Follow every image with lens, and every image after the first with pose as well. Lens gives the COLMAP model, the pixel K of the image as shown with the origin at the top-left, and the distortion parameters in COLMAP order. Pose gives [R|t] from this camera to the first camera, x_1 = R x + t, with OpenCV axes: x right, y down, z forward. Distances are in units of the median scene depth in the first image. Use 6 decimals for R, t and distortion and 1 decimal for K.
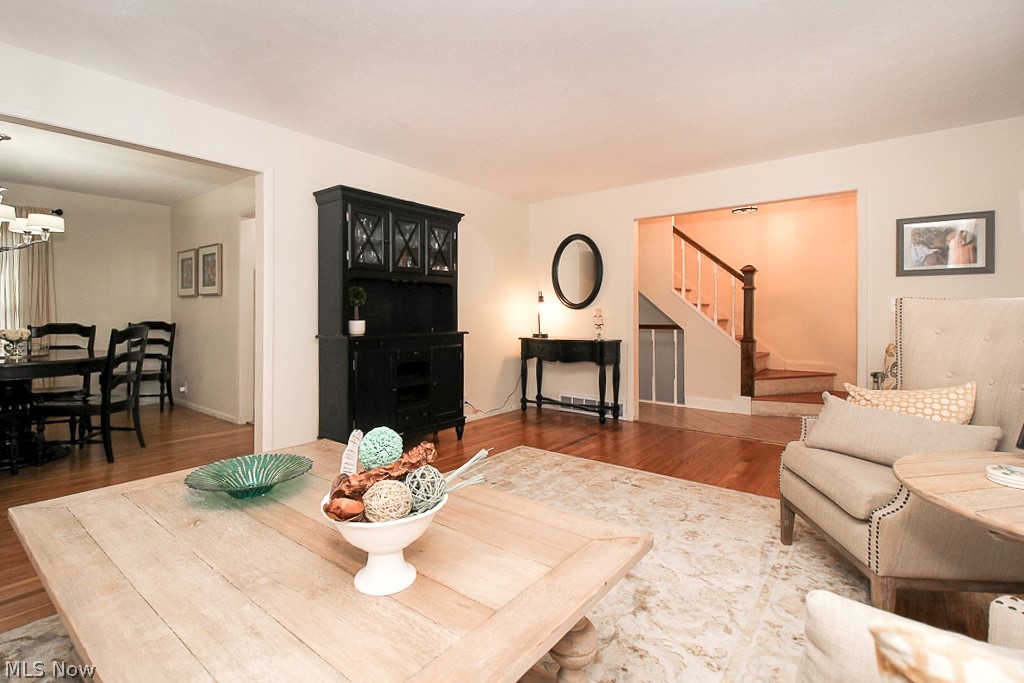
lens RADIAL K [[477.2, 0, 508.2], [0, 477.2, 309.5], [0, 0, 1]] dist [0.005779, -0.006831]
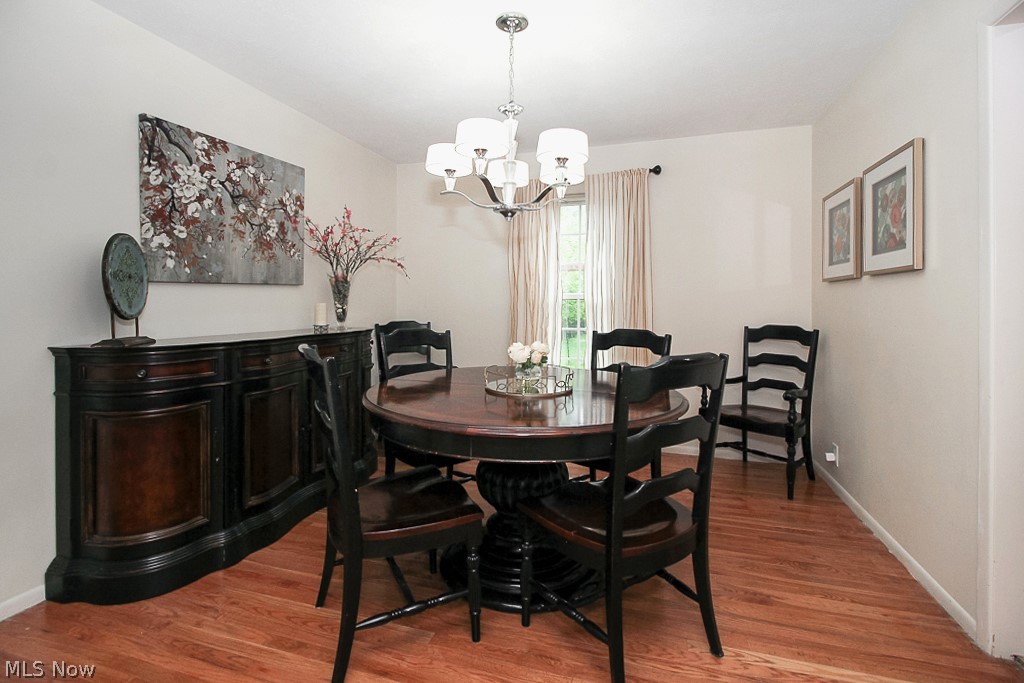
lens RADIAL K [[477.2, 0, 500.6], [0, 477.2, 306.6], [0, 0, 1]] dist [0.005779, -0.006831]
pose [[0.337257, 0.006193, -0.941392, -0.318551], [0.007103, 0.999933, 0.009123, -0.005683], [0.941386, -0.009764, 0.337190, 0.494615]]
